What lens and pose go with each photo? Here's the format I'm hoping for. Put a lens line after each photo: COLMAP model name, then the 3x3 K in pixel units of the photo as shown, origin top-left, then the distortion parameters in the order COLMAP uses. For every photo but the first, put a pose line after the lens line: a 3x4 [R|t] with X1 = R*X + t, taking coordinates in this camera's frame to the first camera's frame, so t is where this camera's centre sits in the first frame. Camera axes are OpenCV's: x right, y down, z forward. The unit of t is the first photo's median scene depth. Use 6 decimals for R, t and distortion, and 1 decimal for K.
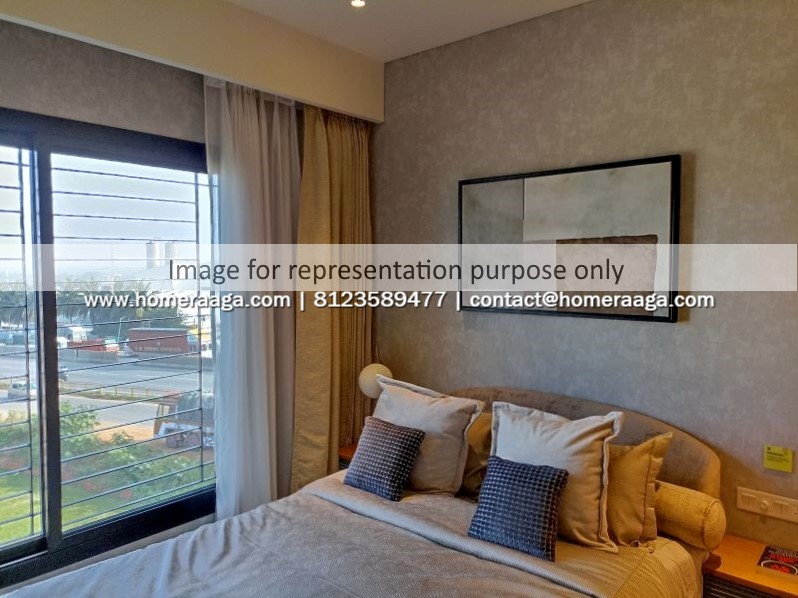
lens RADIAL K [[581.7, 0, 394.4], [0, 581.7, 295.5], [0, 0, 1]] dist [0.049331, -0.072604]
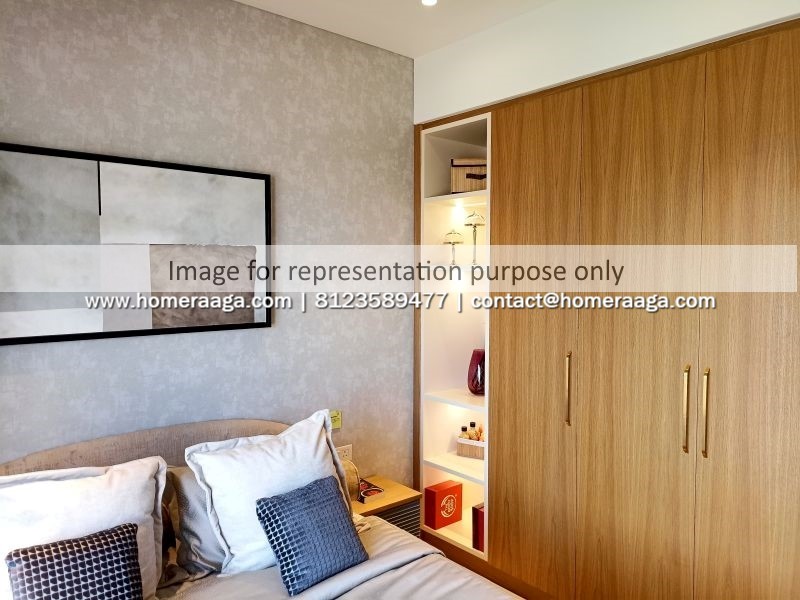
lens RADIAL K [[583.2, 0, 395.4], [0, 583.2, 296.5], [0, 0, 1]] dist [0.049331, -0.072604]
pose [[0.144444, -0.042464, 0.988601, -0.539119], [0.050513, 0.998093, 0.035491, -0.035429], [-0.988223, 0.044810, 0.146313, 0.566342]]
